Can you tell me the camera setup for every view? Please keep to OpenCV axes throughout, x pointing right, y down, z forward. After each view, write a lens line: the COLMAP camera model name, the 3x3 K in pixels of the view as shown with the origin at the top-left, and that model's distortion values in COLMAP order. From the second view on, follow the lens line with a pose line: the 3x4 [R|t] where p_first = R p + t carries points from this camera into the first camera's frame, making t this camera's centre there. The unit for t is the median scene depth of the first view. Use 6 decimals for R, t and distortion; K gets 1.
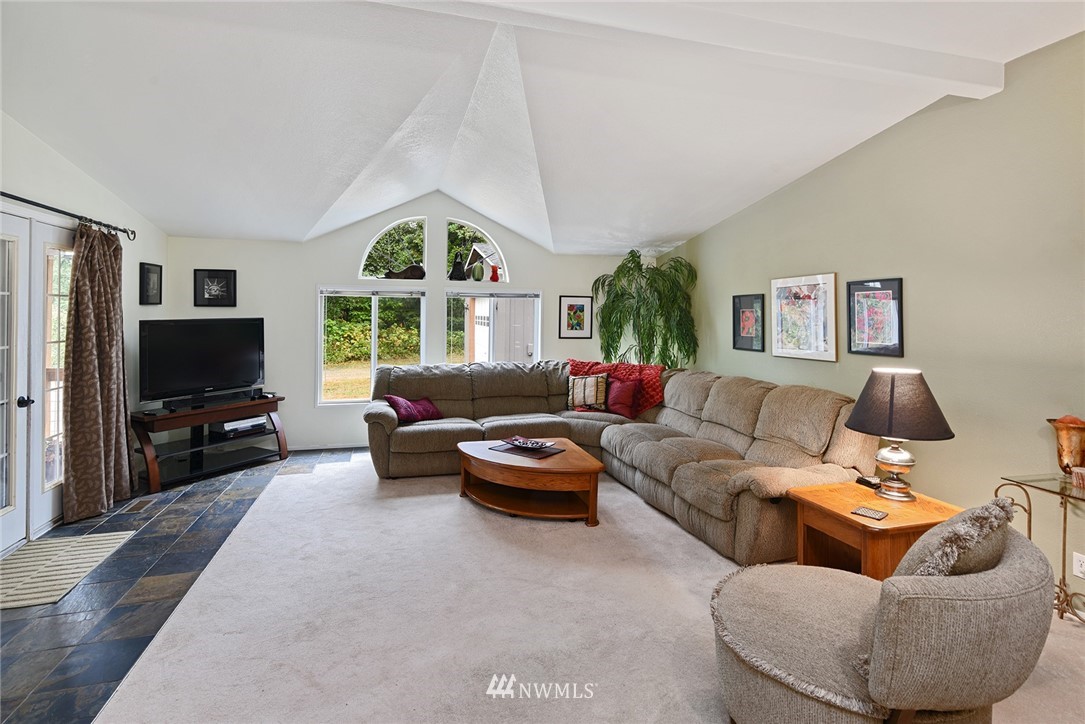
lens RADIAL K [[526.2, 0, 533.0], [0, 526.2, 310.7], [0, 0, 1]] dist [-0.001796, 0.000198]
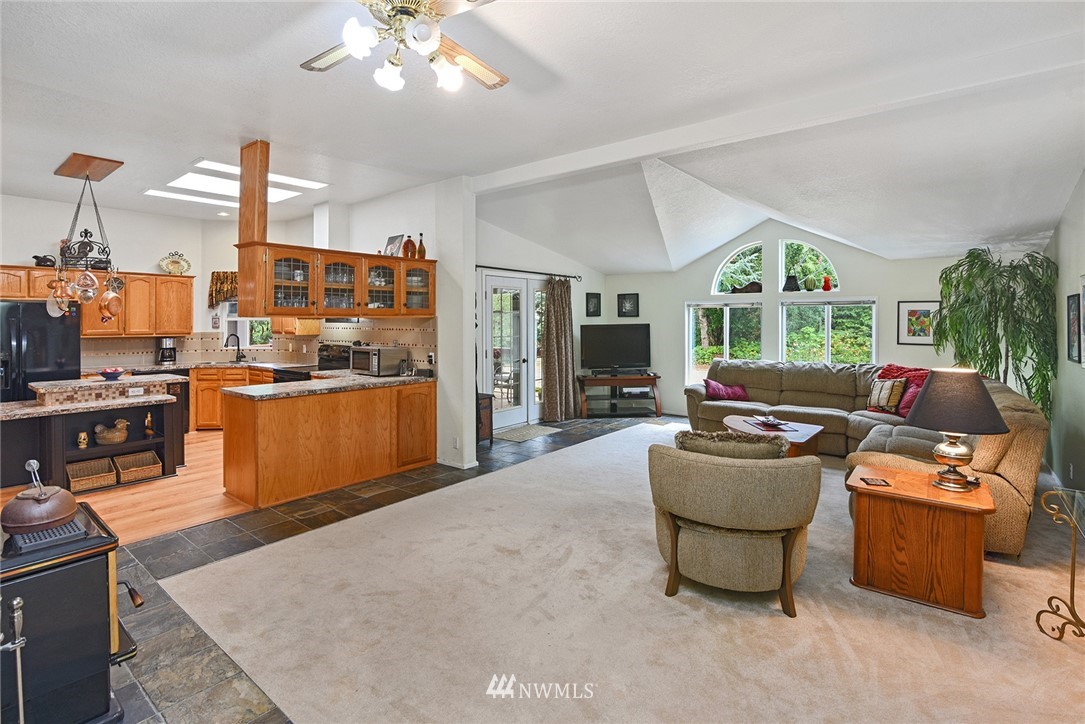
lens RADIAL K [[526.2, 0, 535.3], [0, 526.2, 319.7], [0, 0, 1]] dist [-0.001796, 0.000198]
pose [[0.575197, -0.007974, -0.817976, 0.567144], [0.008947, 0.999954, -0.003456, 0.004145], [0.817966, -0.005330, 0.575242, -0.162478]]
